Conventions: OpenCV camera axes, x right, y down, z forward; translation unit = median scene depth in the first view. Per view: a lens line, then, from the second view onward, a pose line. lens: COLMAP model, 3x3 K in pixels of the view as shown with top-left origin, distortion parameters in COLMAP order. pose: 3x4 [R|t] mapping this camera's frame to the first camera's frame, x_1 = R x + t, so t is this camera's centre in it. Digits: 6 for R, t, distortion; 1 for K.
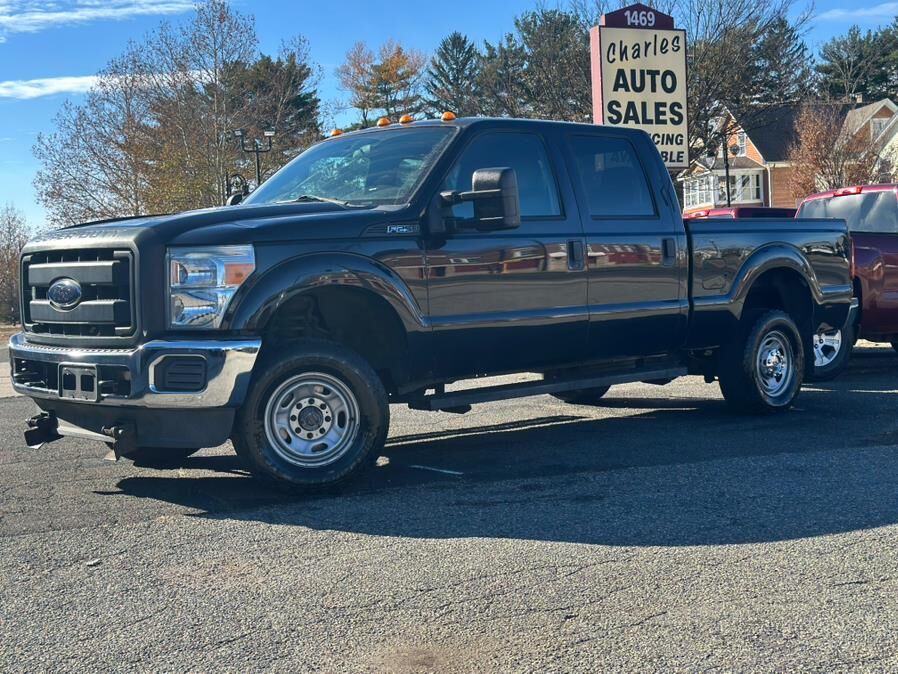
lens RADIAL K [[1362.7, 0, 436.7], [0, 1362.7, 352.5], [0, 0, 1]] dist [0.174133, -0.081376]
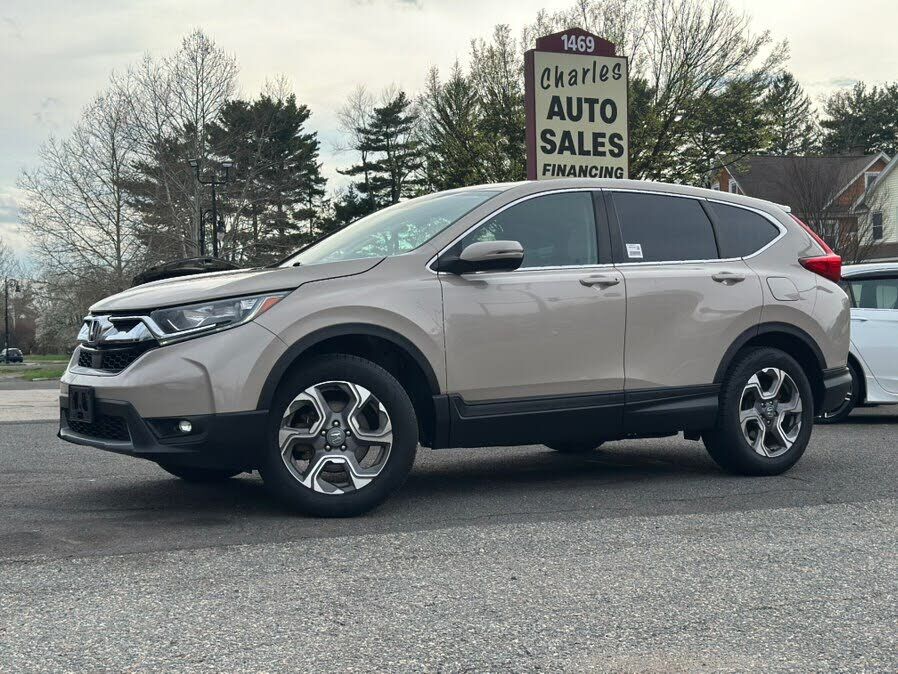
lens RADIAL K [[1319.5, 0, 469.7], [0, 1319.5, 335.6], [0, 0, 1]] dist [0.176895, -0.049117]
pose [[0.999514, 0.026443, -0.016515, 0.093159], [-0.027242, 0.998367, -0.050213, 0.003204], [0.015160, 0.050639, 0.998602, 0.106405]]
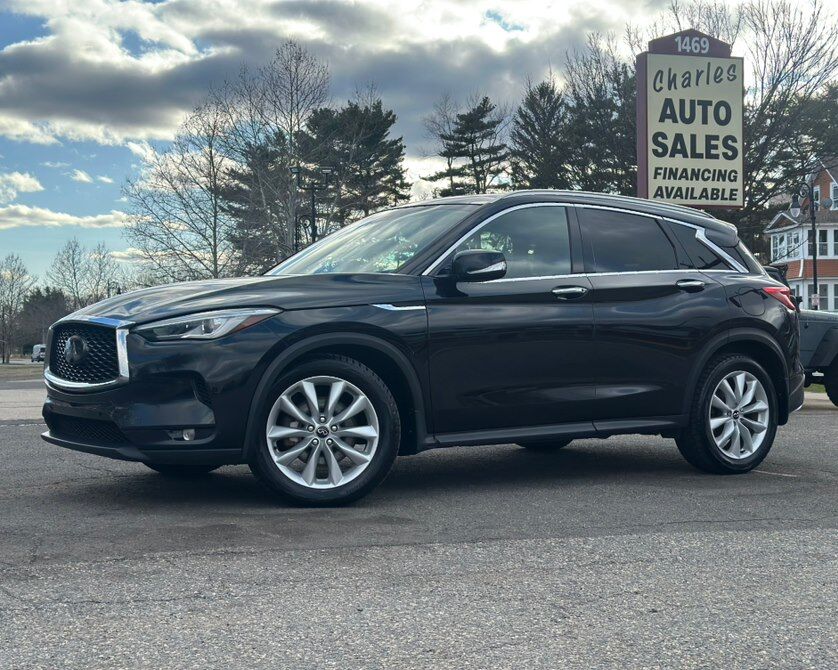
lens RADIAL K [[1312.7, 0, 407.6], [0, 1312.7, 335.1], [0, 0, 1]] dist [0.186984, -0.113474]
pose [[0.993042, 0.035537, -0.112275, 0.064912], [-0.041411, 0.997869, -0.050428, 0.004405], [0.110243, 0.054727, 0.992397, 0.104253]]
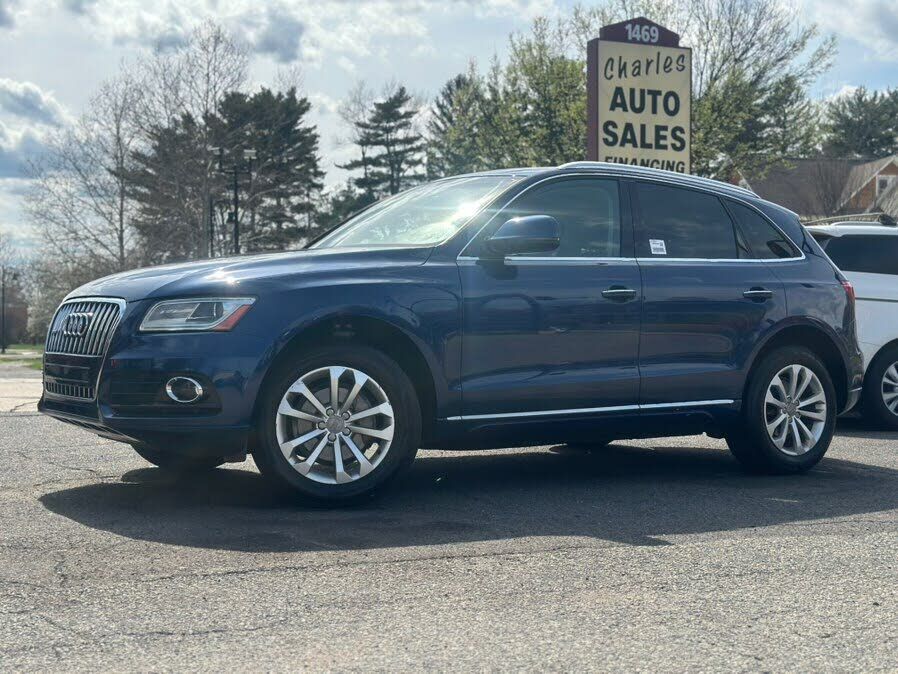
lens RADIAL K [[1305.1, 0, 444.7], [0, 1305.1, 341.9], [0, 0, 1]] dist [0.159952, -0.002244]
pose [[0.998988, 0.044967, -0.000262, 0.026006], [-0.044933, 0.997970, -0.045128, 0.006763], [-0.001768, 0.045094, 0.998981, 0.136475]]
